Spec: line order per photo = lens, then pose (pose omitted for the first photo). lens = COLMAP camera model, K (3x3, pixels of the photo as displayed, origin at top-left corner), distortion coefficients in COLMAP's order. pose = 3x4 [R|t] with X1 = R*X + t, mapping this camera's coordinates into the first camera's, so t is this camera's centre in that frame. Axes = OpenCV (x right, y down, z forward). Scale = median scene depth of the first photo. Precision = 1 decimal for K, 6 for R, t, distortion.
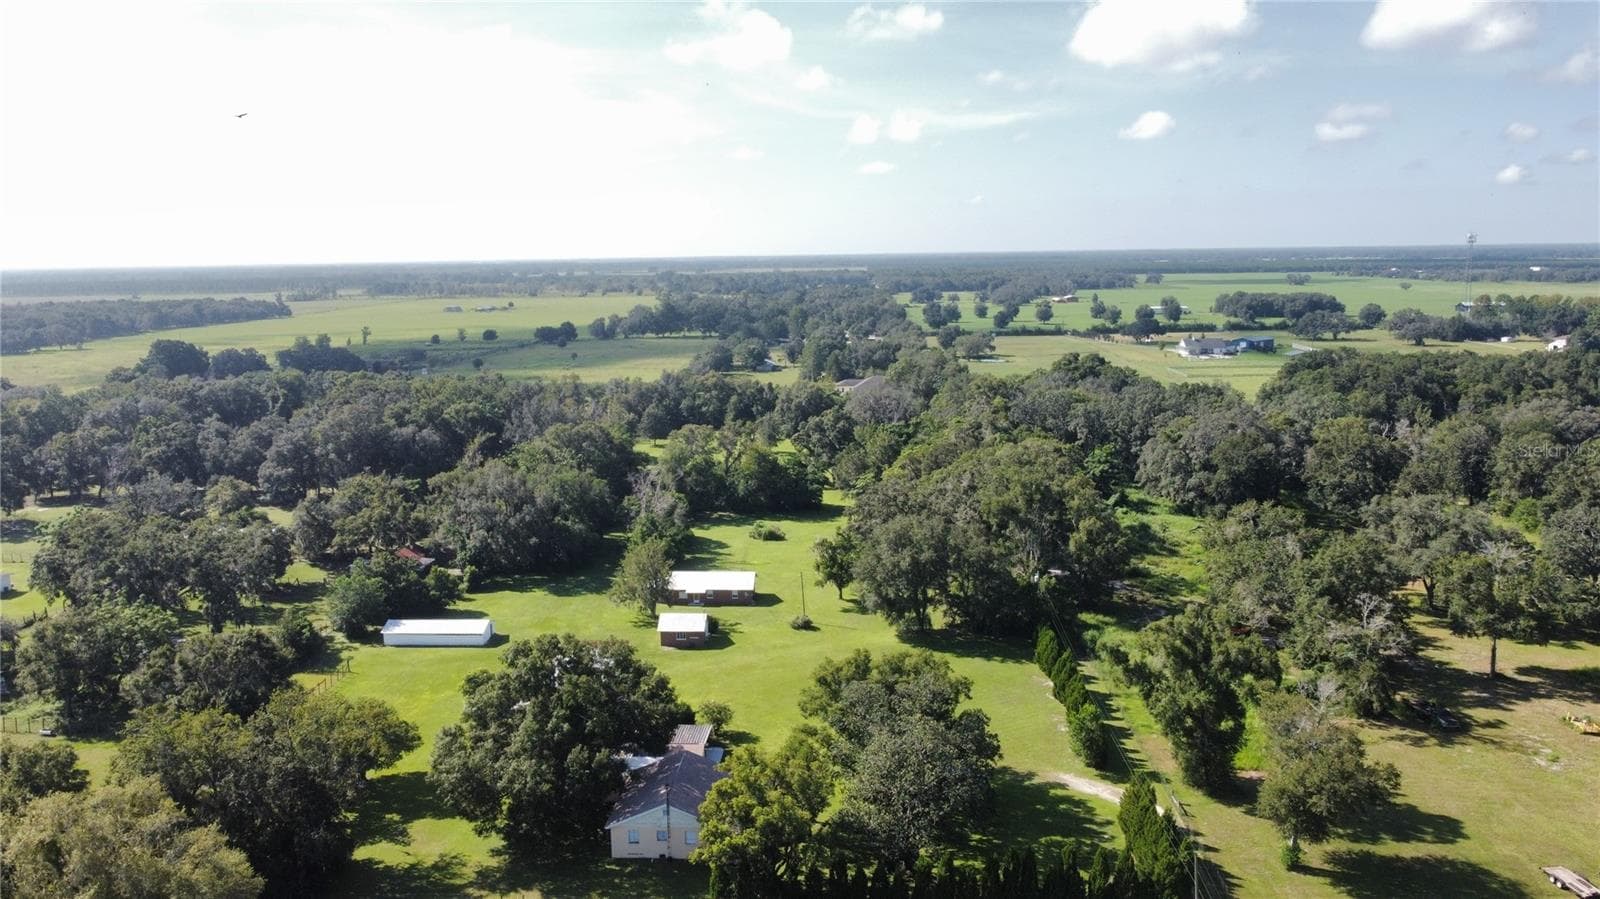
lens RADIAL K [[1212.6, 0, 797.1], [0, 1212.6, 450.8], [0, 0, 1]] dist [0.004612, -0.009355]
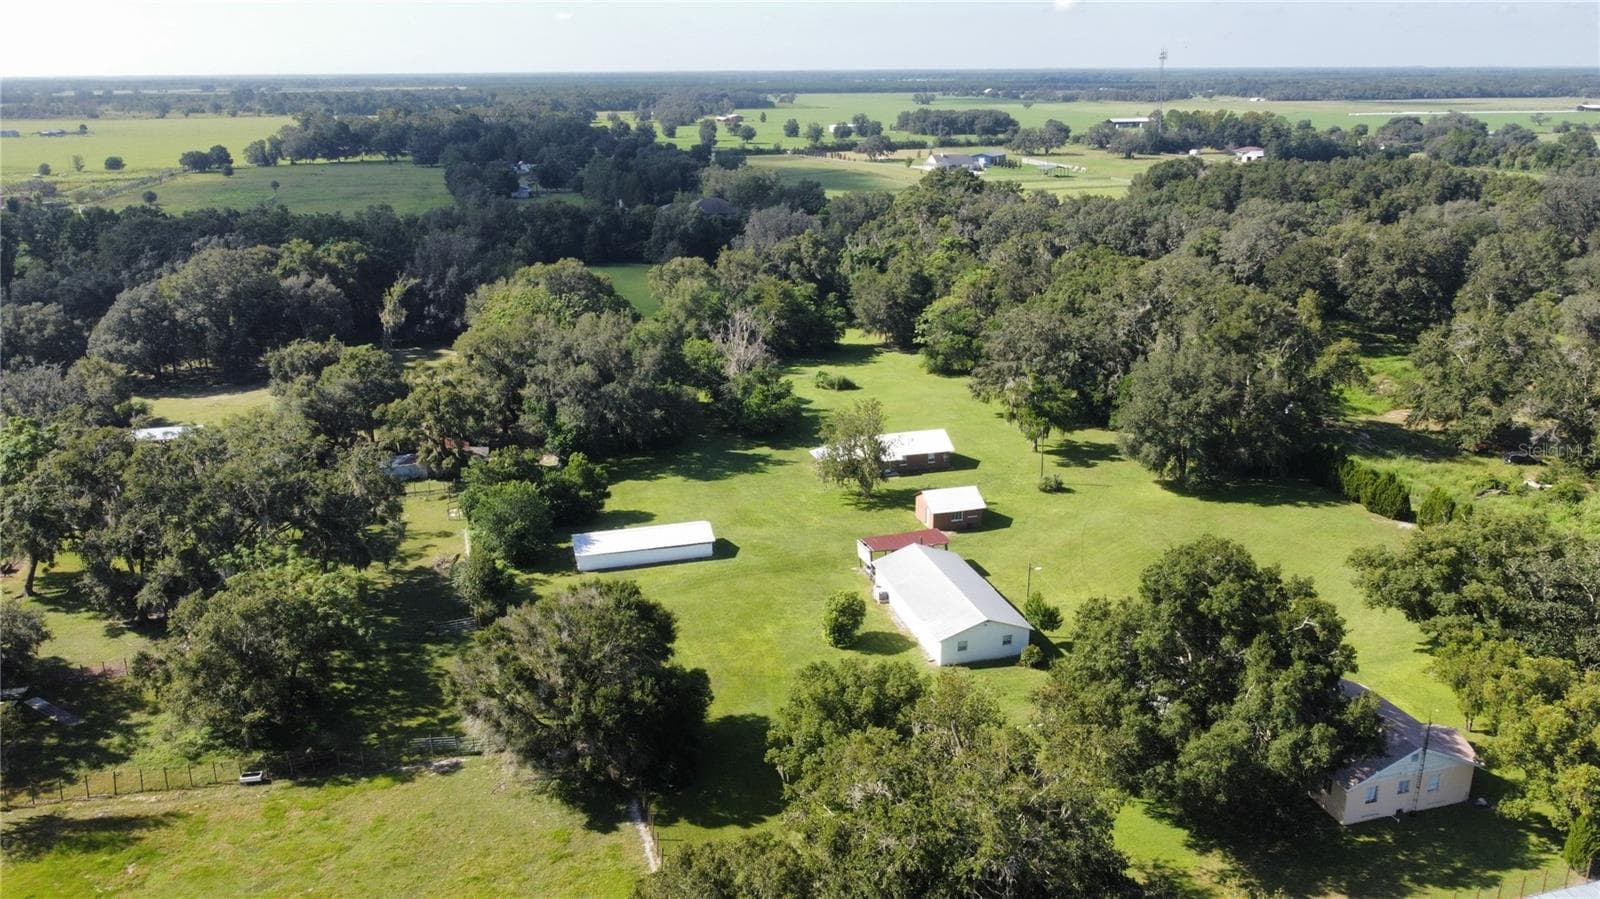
lens RADIAL K [[1212.6, 0, 796.7], [0, 1212.6, 443.8], [0, 0, 1]] dist [0.004612, -0.009355]
pose [[0.943426, -0.088978, 0.319421, -0.335580], [0.045319, 0.988884, 0.141614, -0.011369], [-0.328470, -0.119127, 0.936972, 0.207489]]
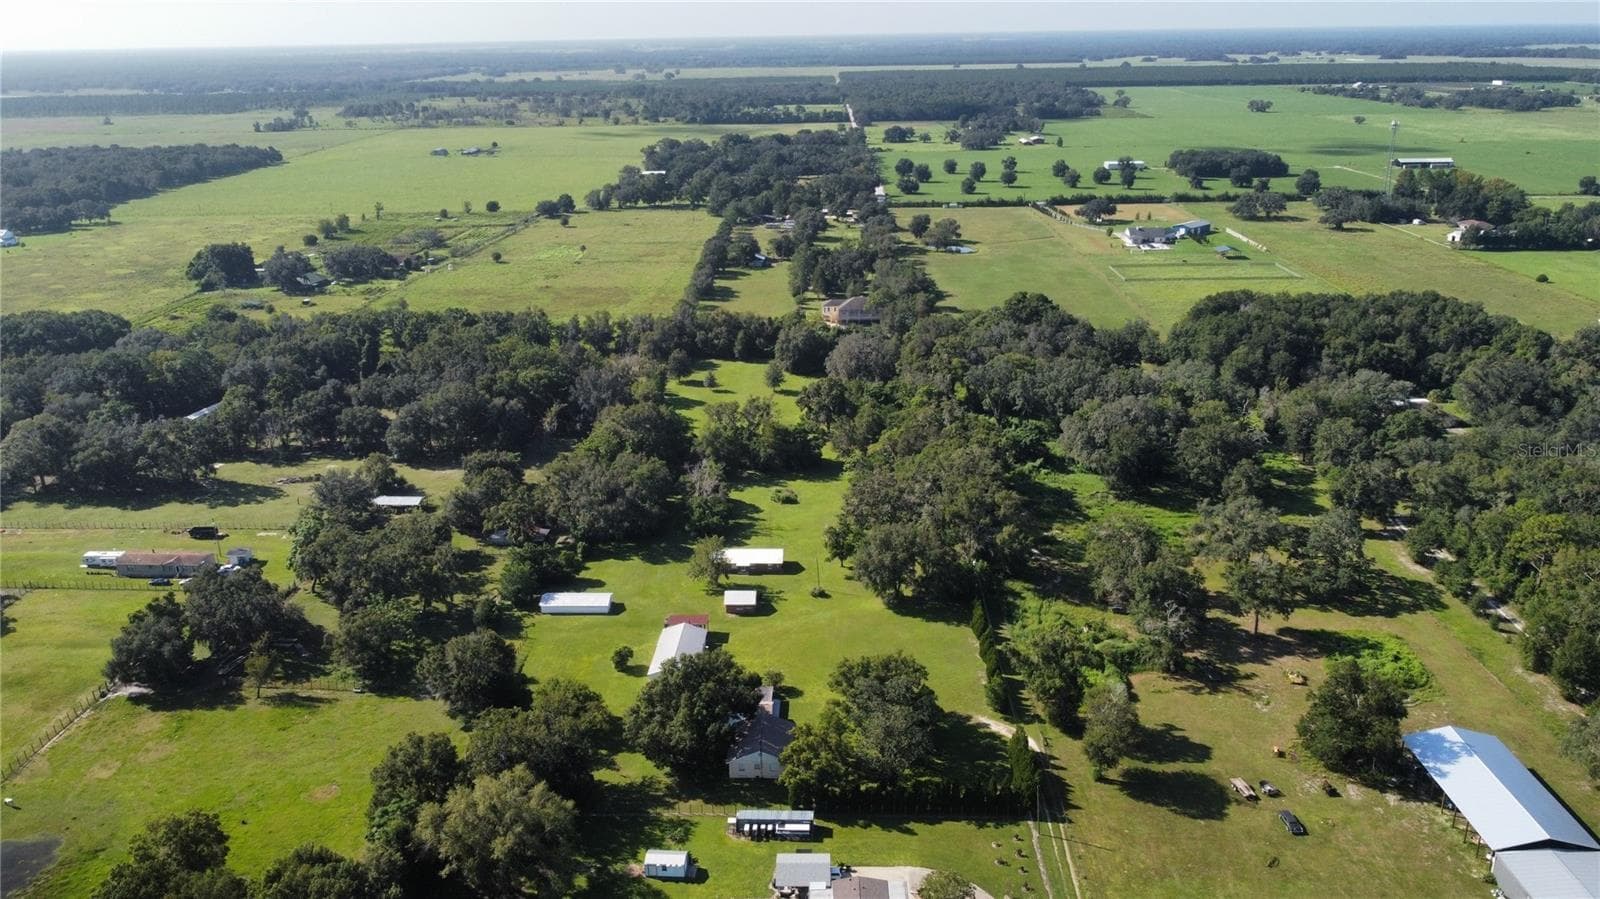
lens RADIAL K [[1212.6, 0, 796.3], [0, 1212.6, 449.7], [0, 0, 1]] dist [0.004612, -0.009355]
pose [[0.999667, -0.008868, 0.024221, -0.044665], [0.004614, 0.985373, 0.170350, -0.222577], [-0.025378, -0.170181, 0.985086, -0.345320]]
